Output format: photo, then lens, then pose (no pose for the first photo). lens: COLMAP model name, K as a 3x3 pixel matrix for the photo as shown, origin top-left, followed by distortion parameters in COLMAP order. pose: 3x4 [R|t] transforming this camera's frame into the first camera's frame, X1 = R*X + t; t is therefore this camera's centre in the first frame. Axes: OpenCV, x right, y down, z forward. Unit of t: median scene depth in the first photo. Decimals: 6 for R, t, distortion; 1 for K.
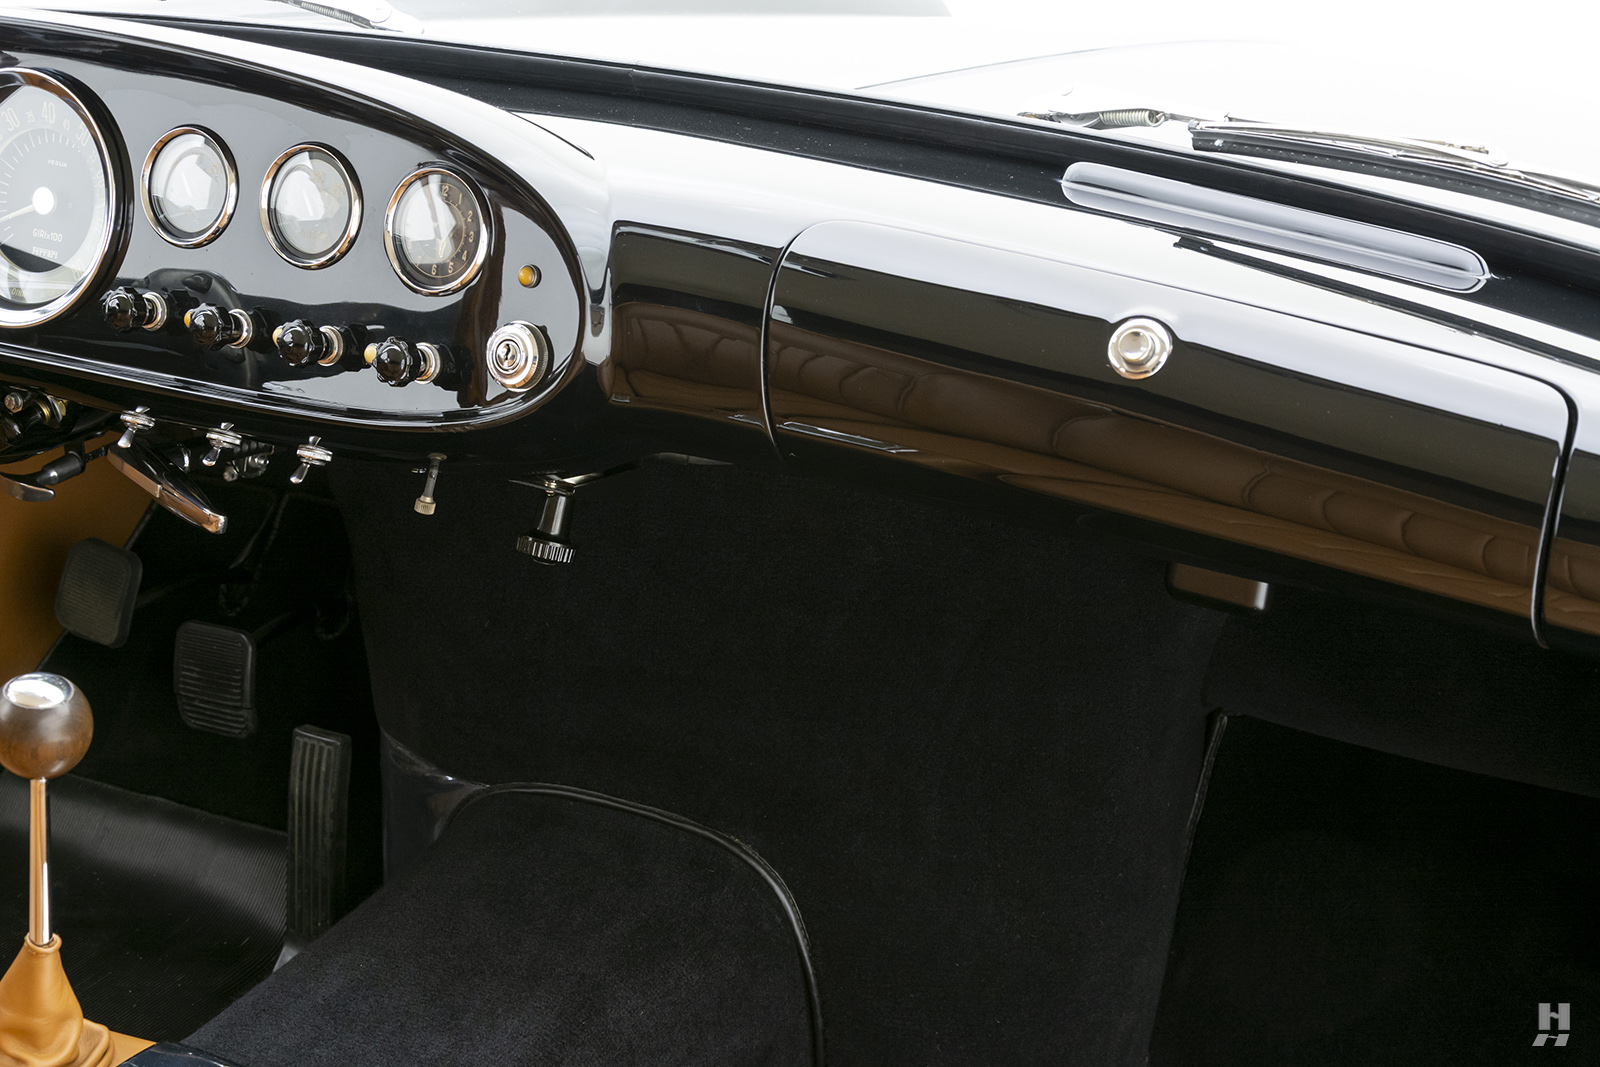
lens RADIAL K [[2456.8, 0, 800.0], [0, 2456.8, 533.5], [0, 0, 1]] dist [-0.015166, -0.031382]
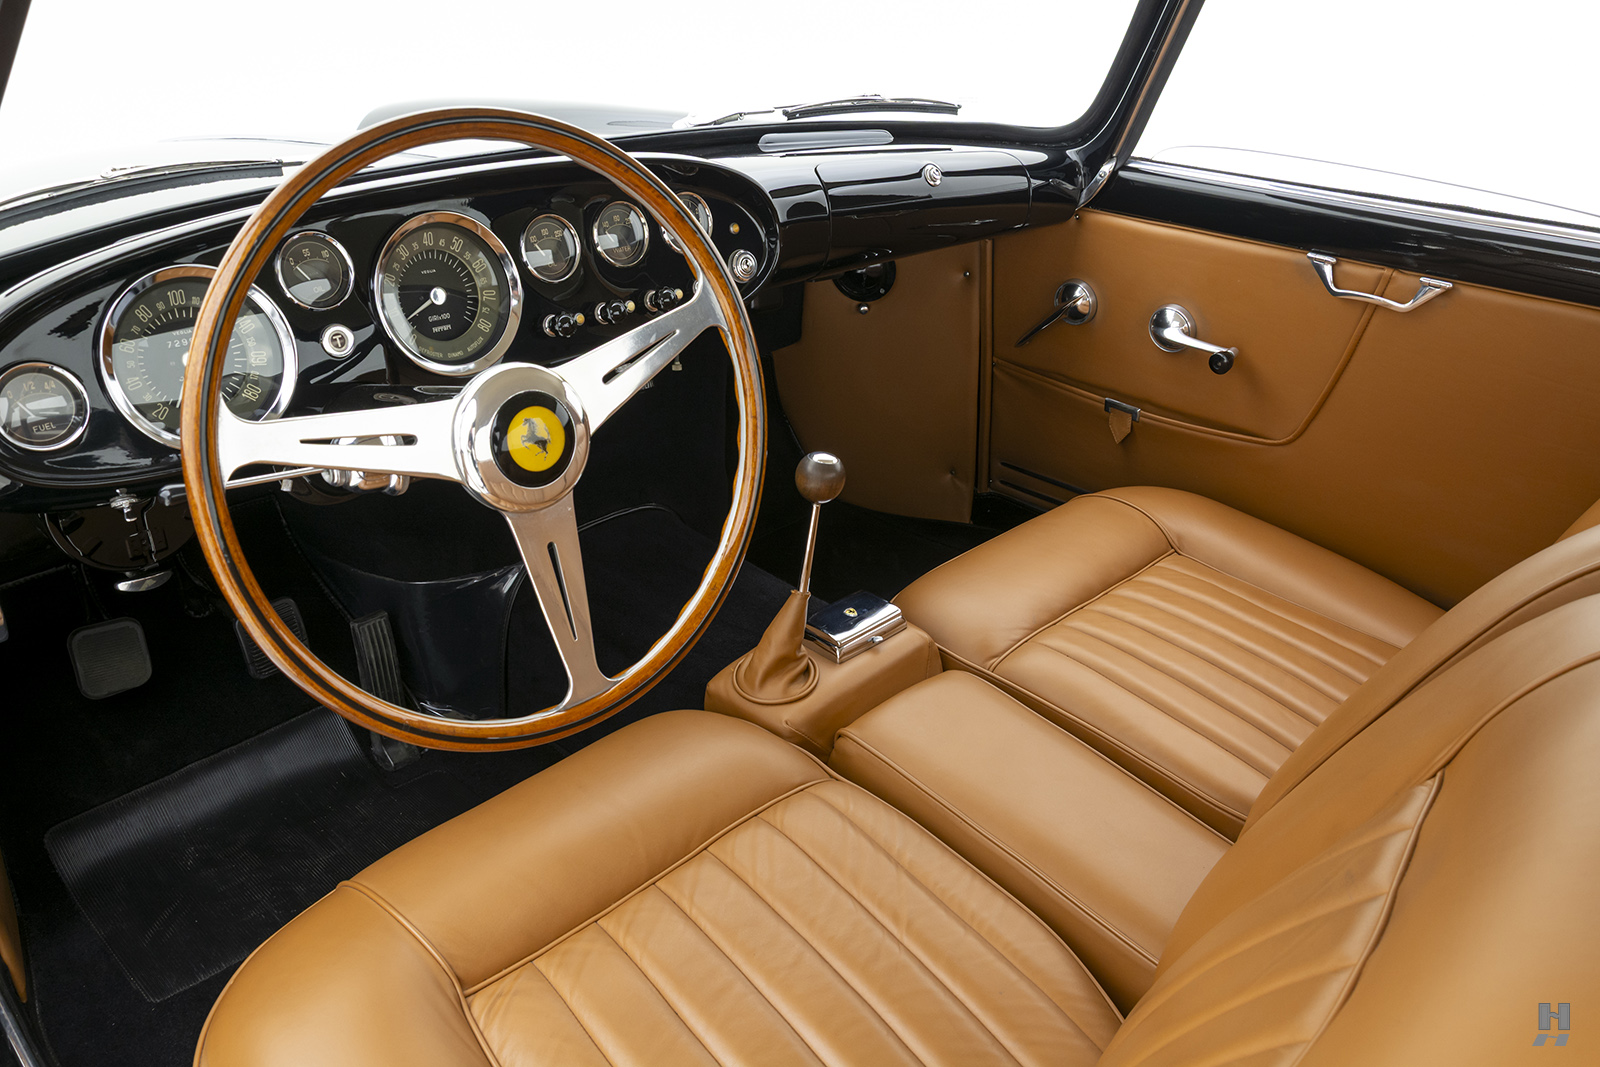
lens RADIAL K [[1230.2, 0, 800.0], [0, 1230.2, 533.5], [0, 0, 1]] dist [-0.001329, 0.003129]
pose [[0.279107, -0.447687, 0.849515, -1.060718], [0.335456, 0.874391, 0.350583, -0.215032], [-0.899760, 0.187125, 0.394228, 0.544960]]
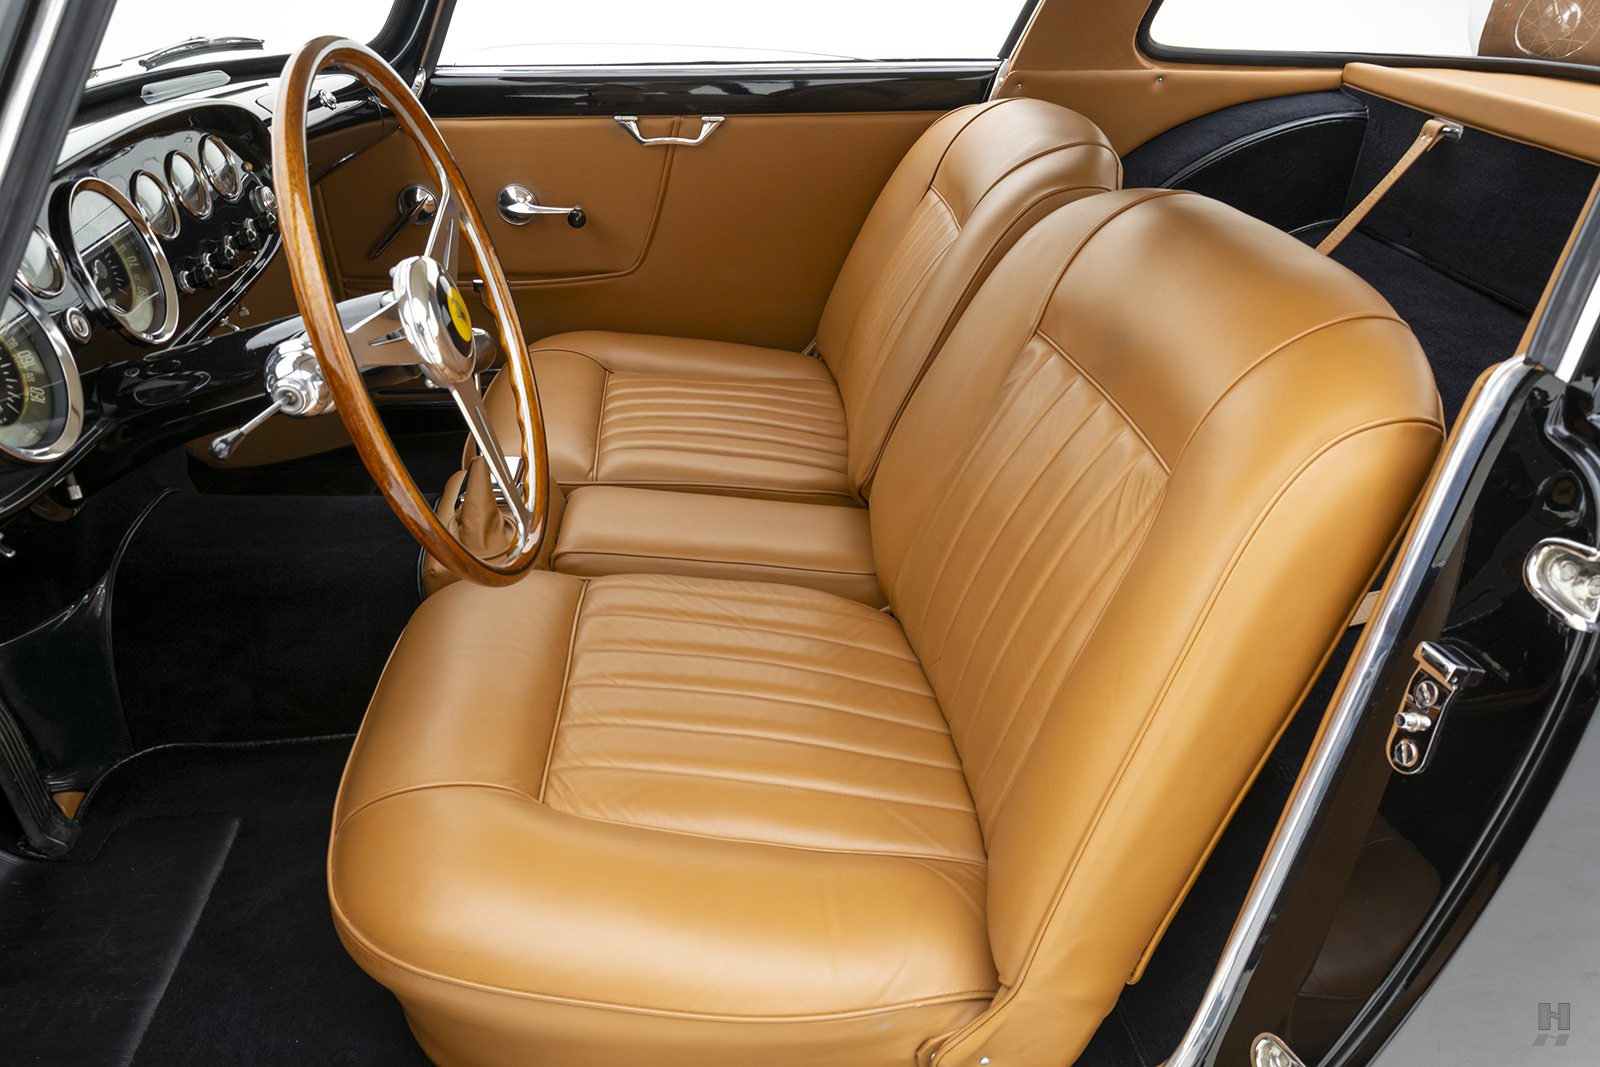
lens RADIAL K [[1230.2, 0, 800.0], [0, 1230.2, 533.5], [0, 0, 1]] dist [-0.001329, 0.003129]
pose [[-0.539461, -0.423380, 0.727826, -1.243253], [0.293112, 0.715901, 0.633697, -0.397613], [-0.789346, 0.555189, -0.262103, 1.020828]]
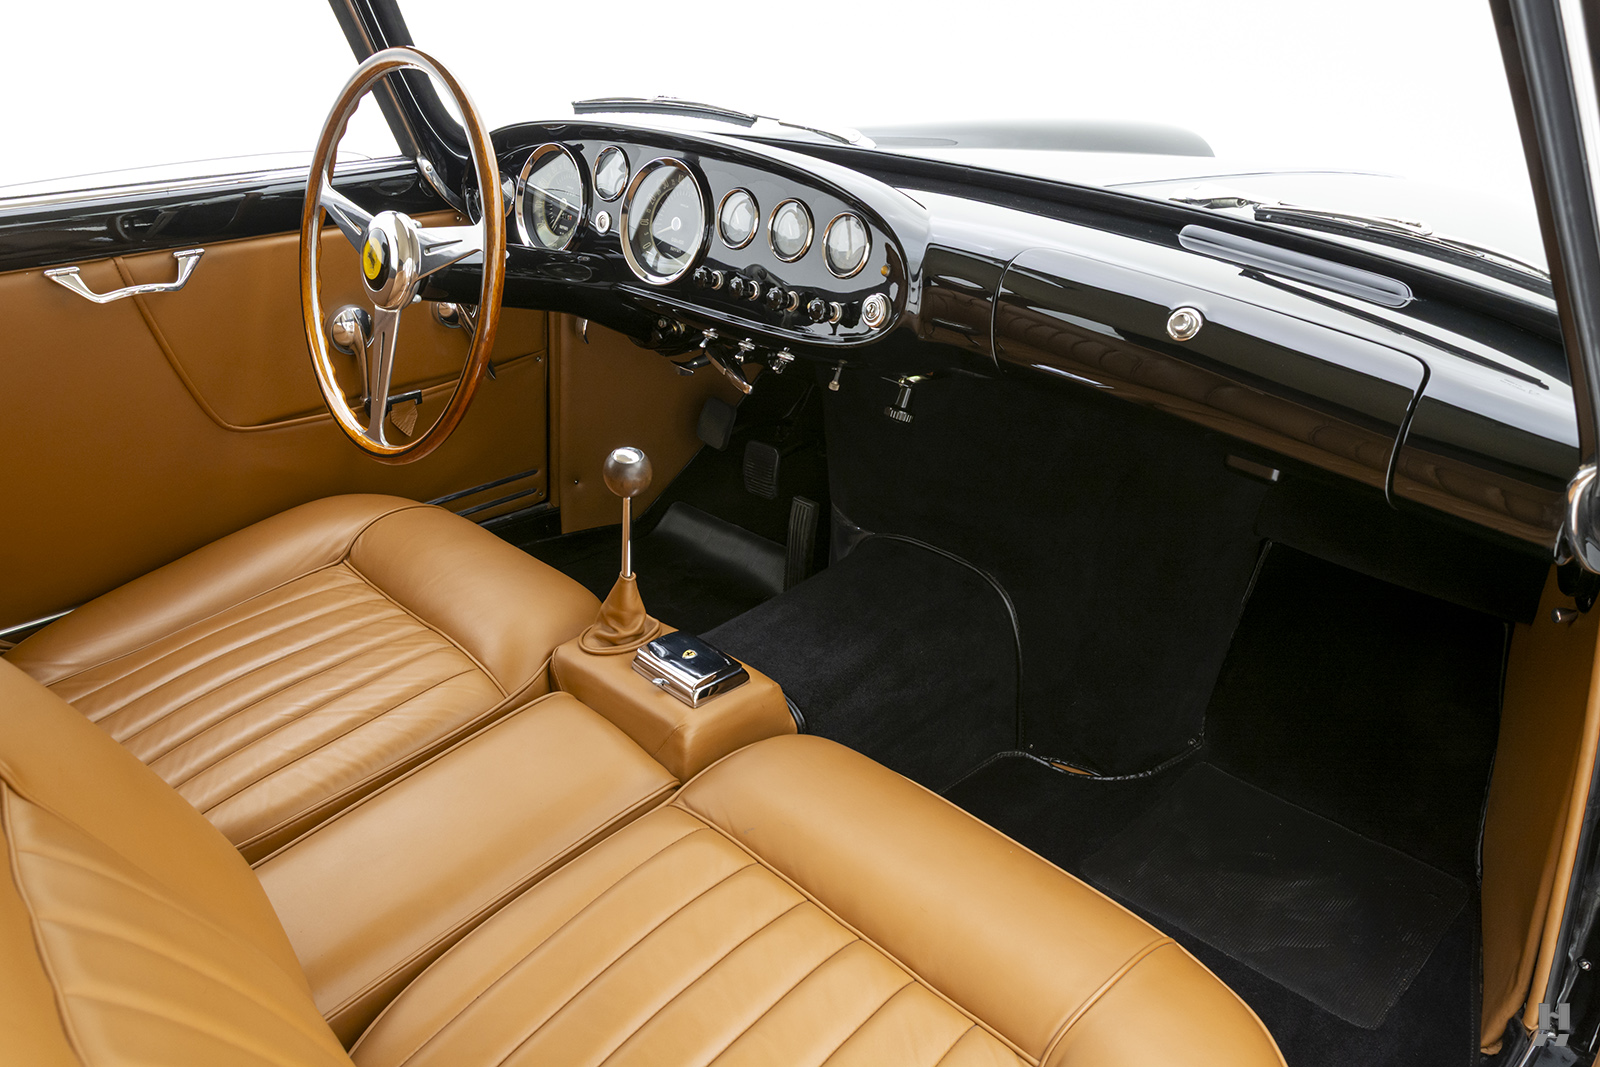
lens RADIAL K [[1230.2, 0, 800.0], [0, 1230.2, 533.5], [0, 0, 1]] dist [-0.001329, 0.003129]
pose [[0.956346, 0.113403, -0.269336, 0.106122], [-0.090285, 0.991204, 0.096764, 0.013593], [0.277941, -0.068223, 0.958172, 0.026329]]
